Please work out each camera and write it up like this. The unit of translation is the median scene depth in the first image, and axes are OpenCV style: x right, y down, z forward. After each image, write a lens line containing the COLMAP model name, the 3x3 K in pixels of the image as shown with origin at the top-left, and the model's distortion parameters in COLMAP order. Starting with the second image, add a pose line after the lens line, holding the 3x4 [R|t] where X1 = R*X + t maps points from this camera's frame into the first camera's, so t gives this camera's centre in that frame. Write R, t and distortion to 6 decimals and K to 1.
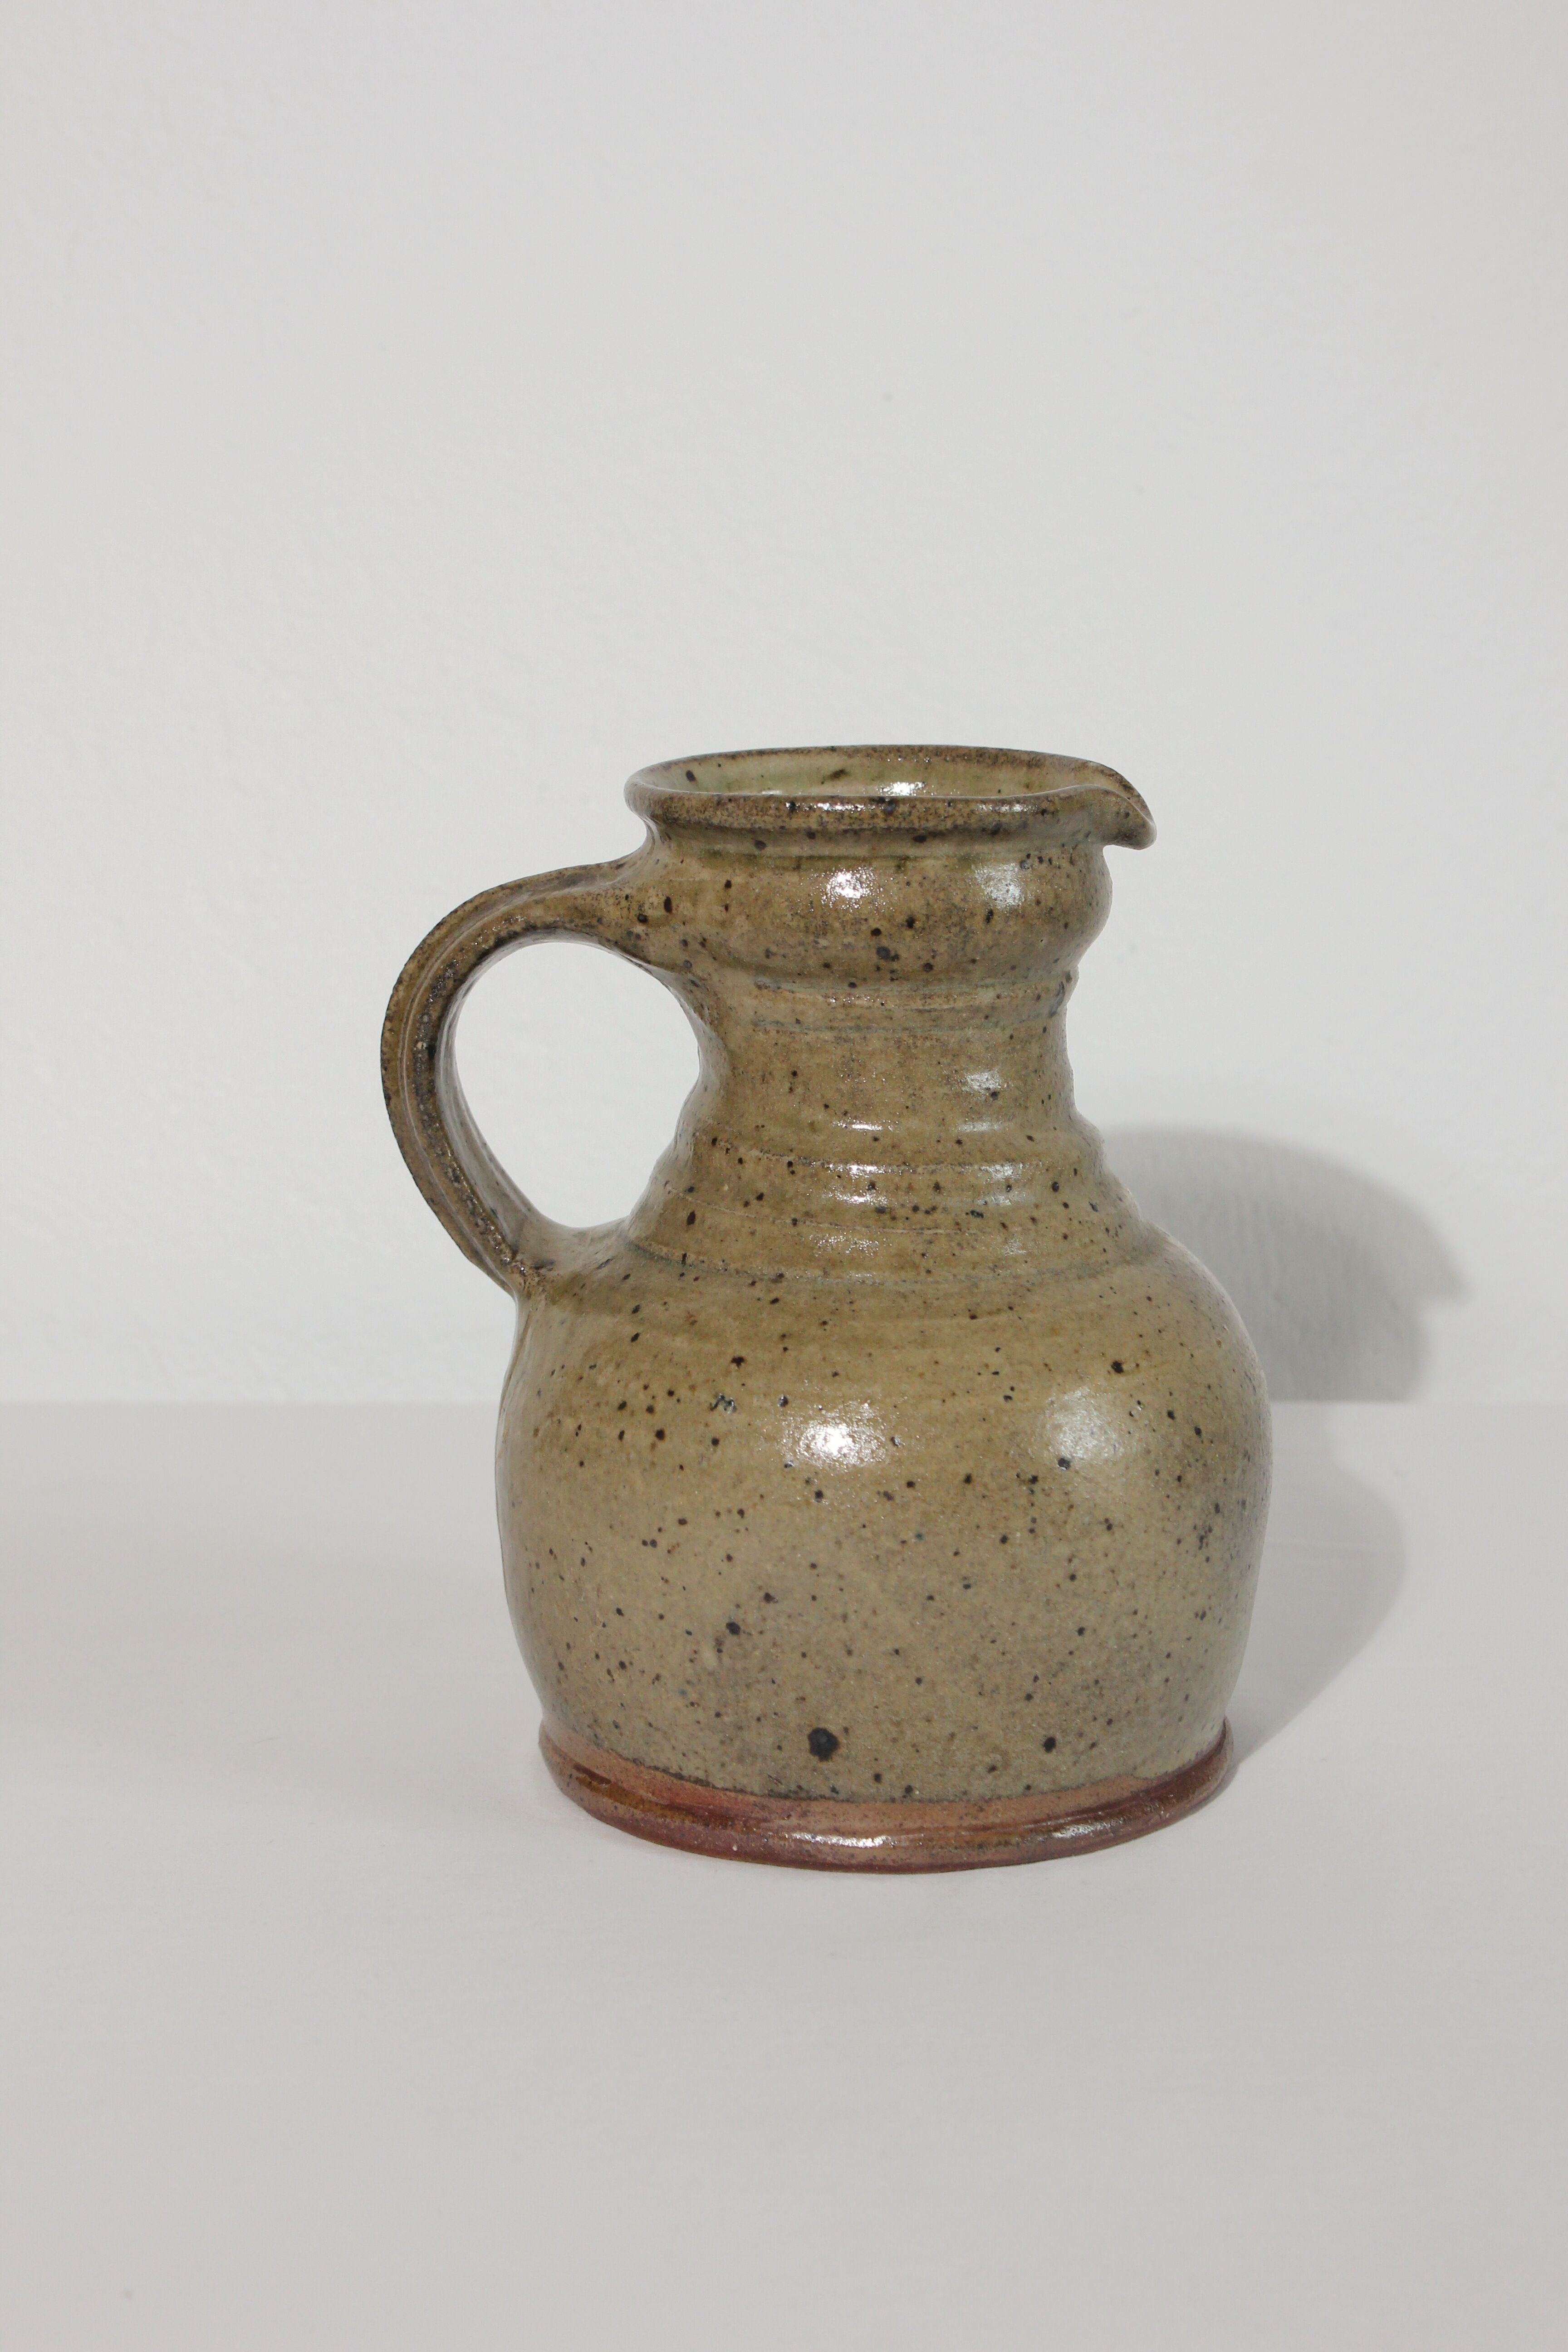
lens RADIAL K [[4285.4, 0, 784.0], [0, 4285.4, 1176.0], [0, 0, 1]] dist [-0.025498, -0.041562]
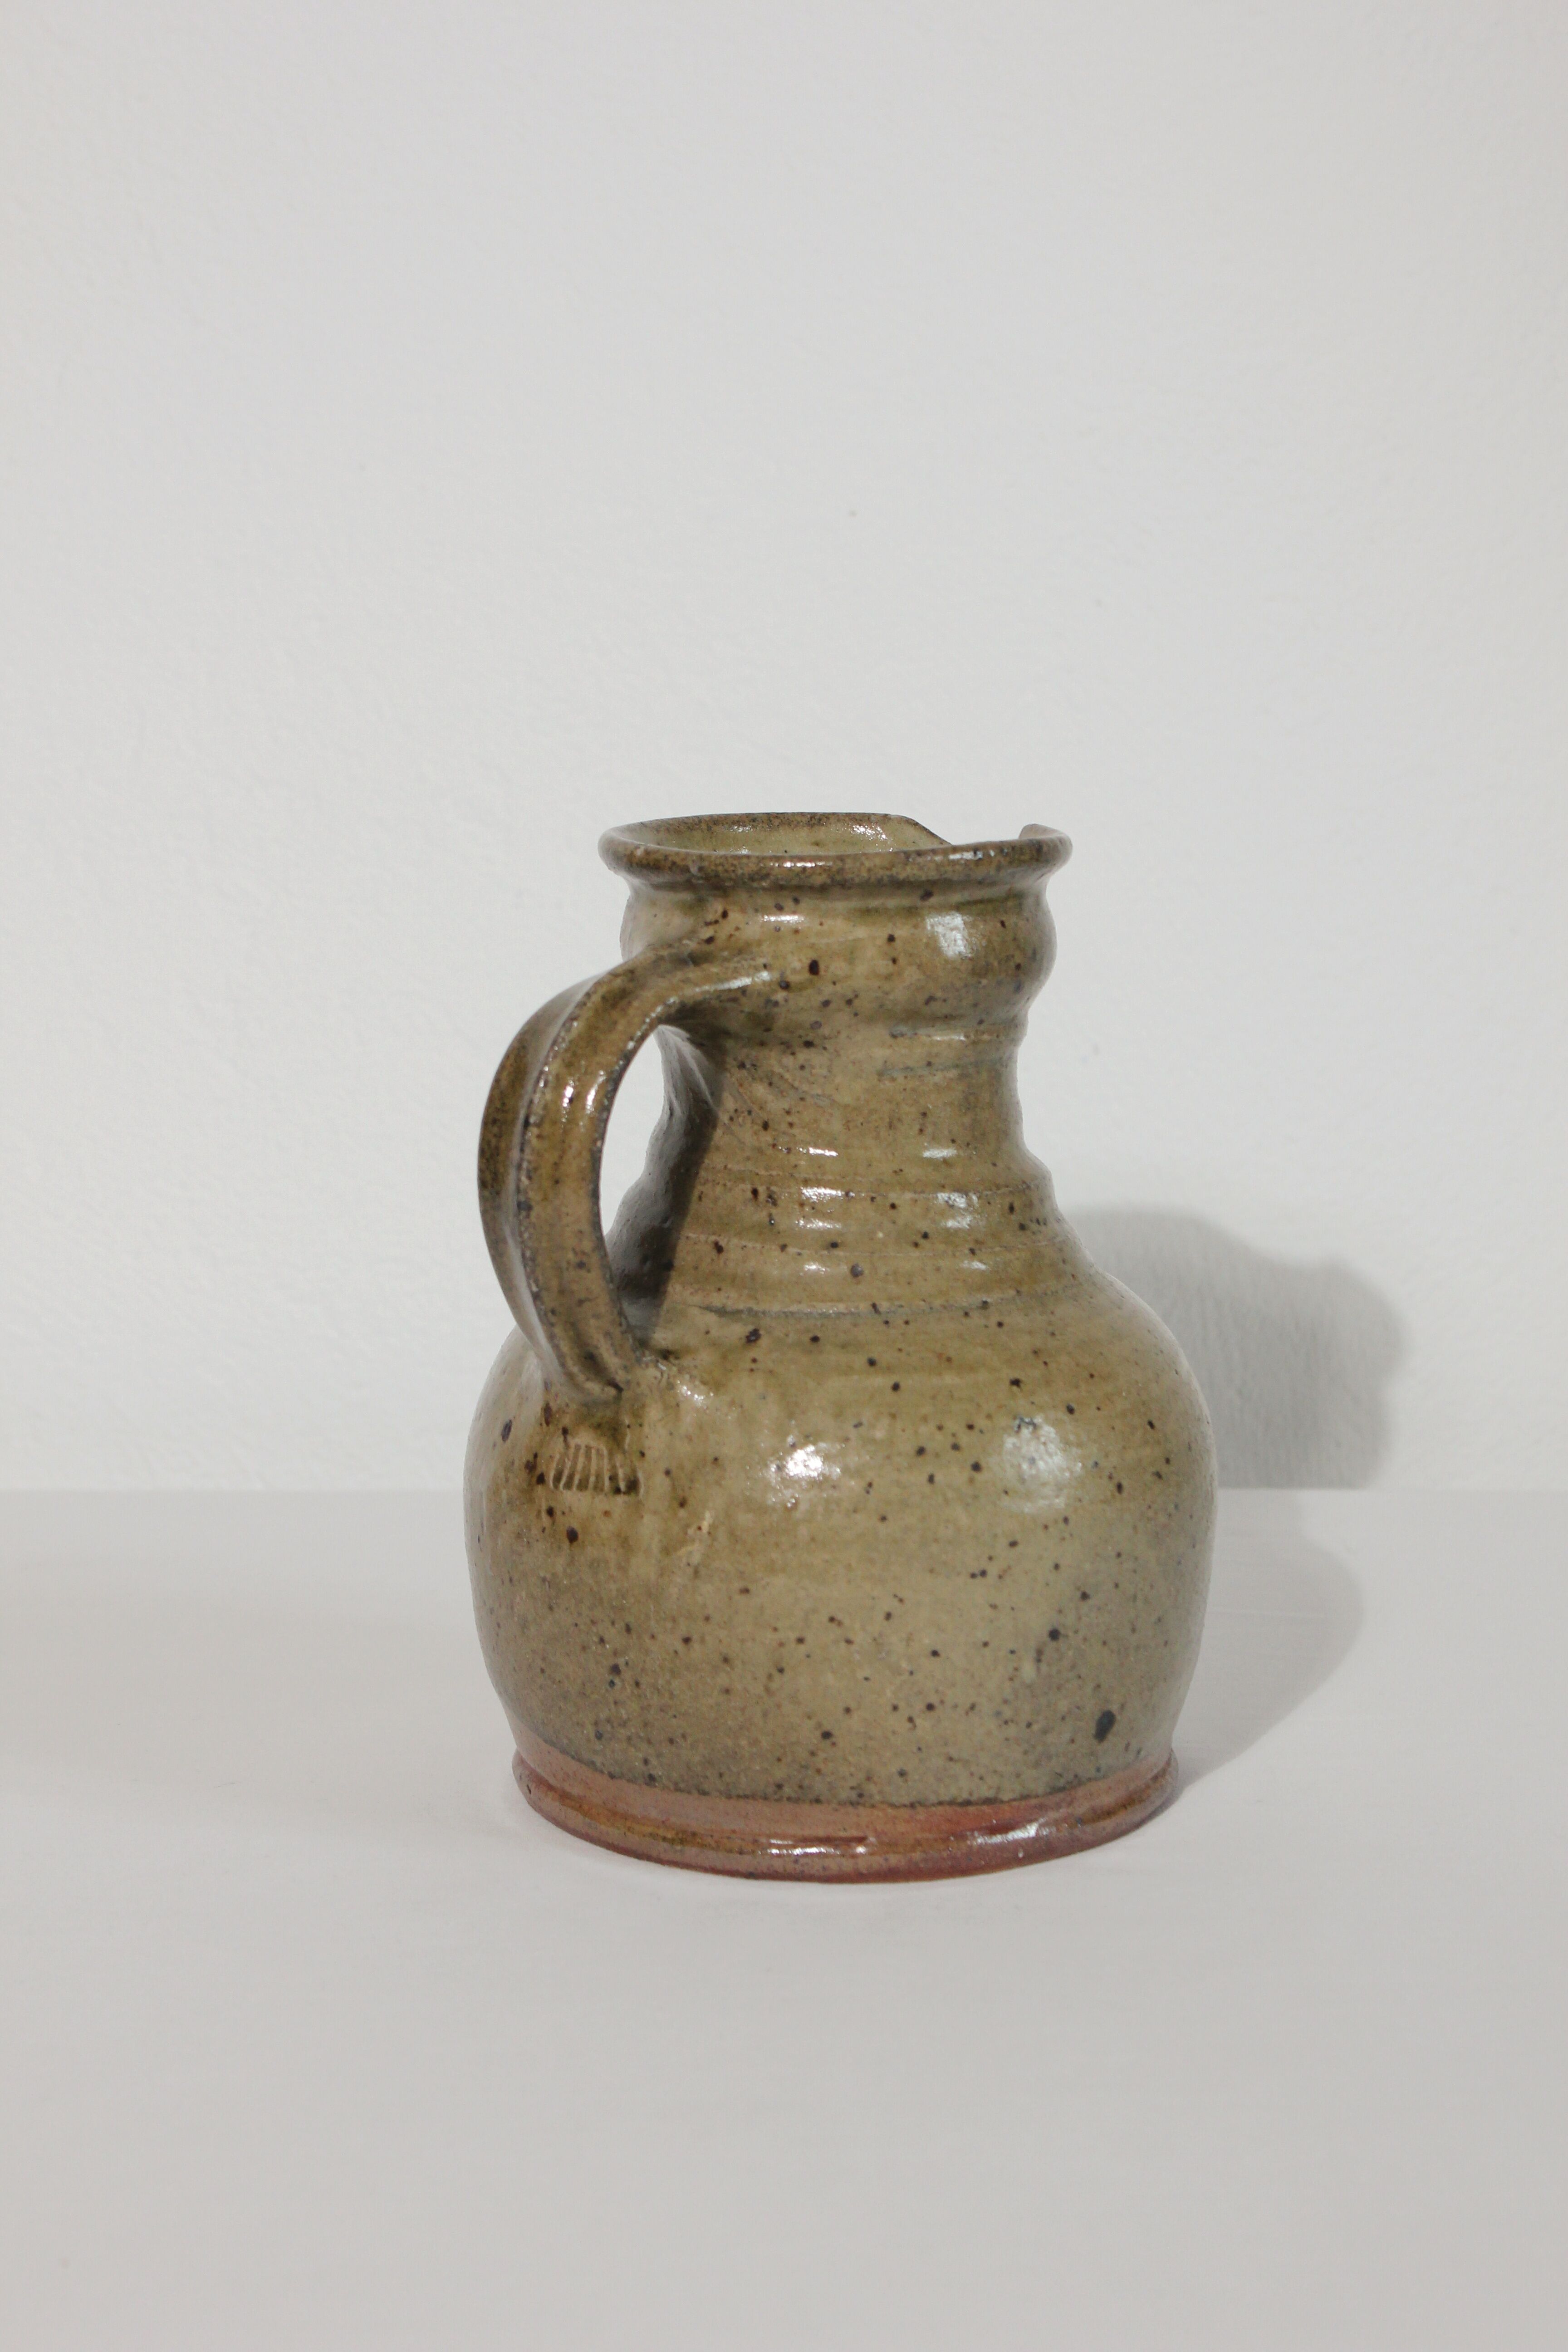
lens RADIAL K [[4285.4, 0, 784.0], [0, 4285.4, 1176.0], [0, 0, 1]] dist [-0.025498, -0.041562]
pose [[0.582037, -0.127335, 0.803131, -0.871478], [0.165754, 0.985505, 0.036126, -0.053451], [-0.796090, 0.112096, 0.594706, 0.413811]]
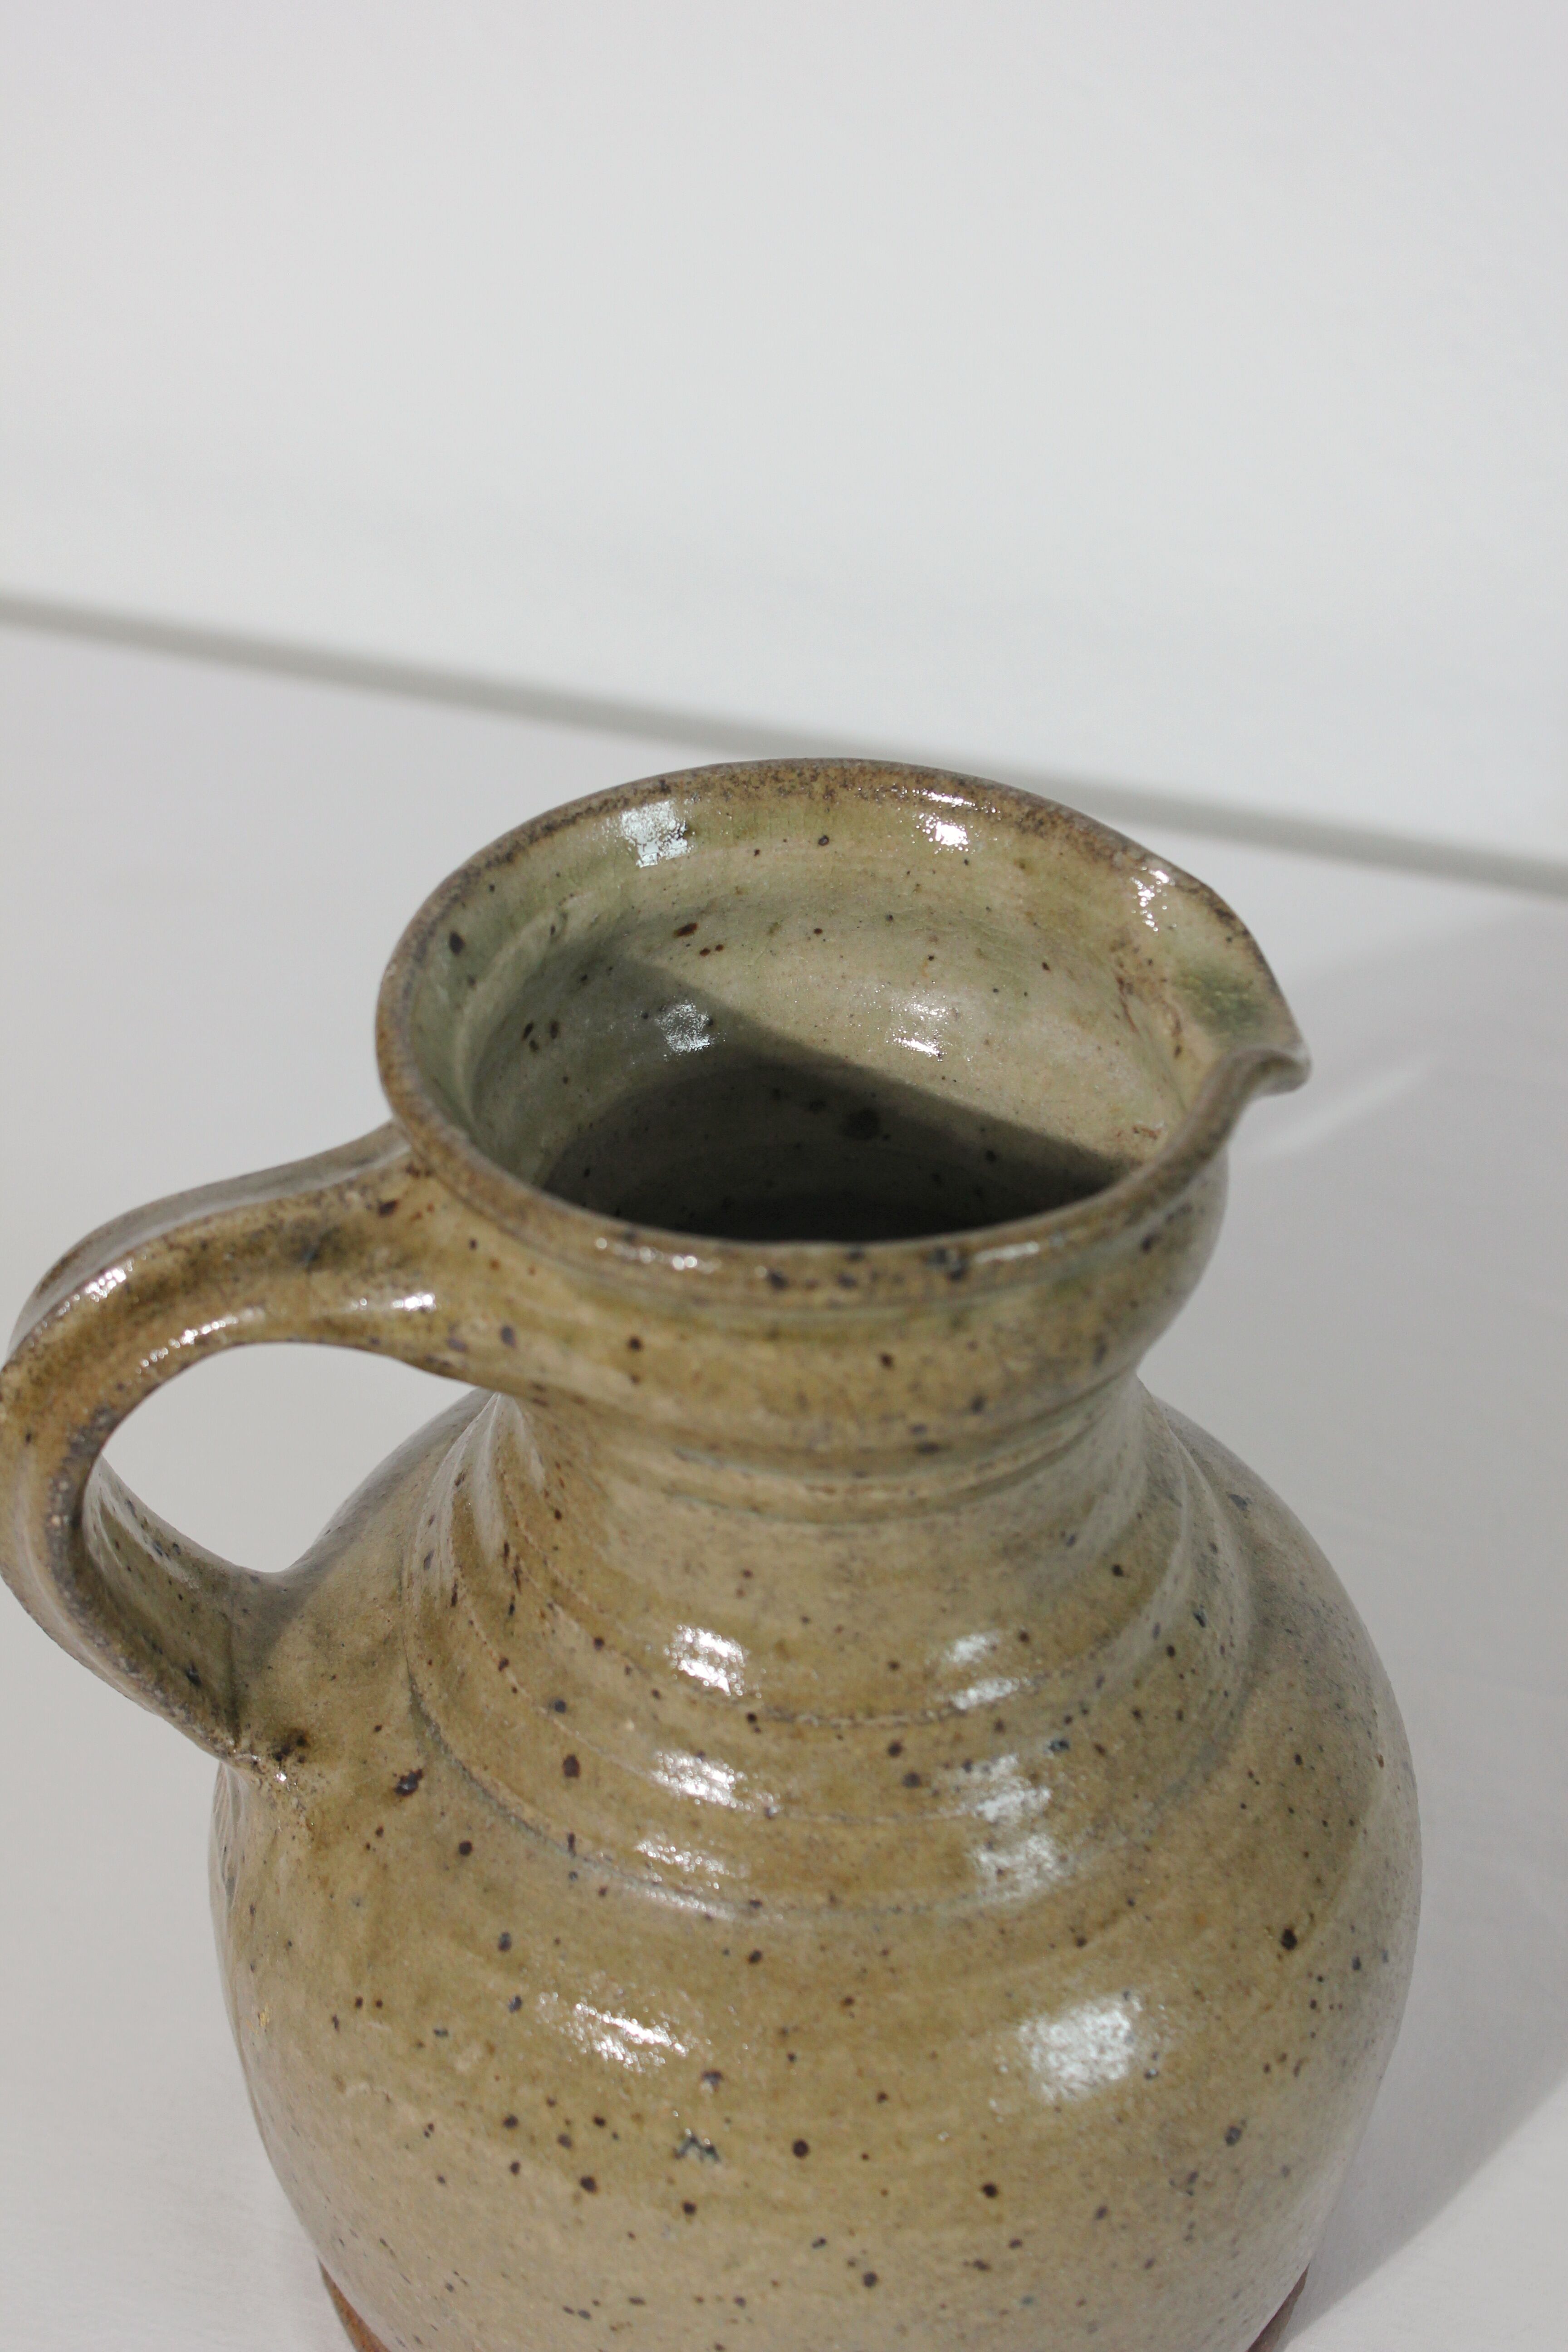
lens RADIAL K [[3960.9, 0, 784.0], [0, 3960.9, 1176.0], [0, 0, 1]] dist [0.015257, -0.002663]
pose [[0.969734, -0.139483, 0.200403, -0.094439], [0.034570, 0.890932, 0.452820, -0.320132], [-0.241706, -0.432186, 0.868788, 0.563265]]
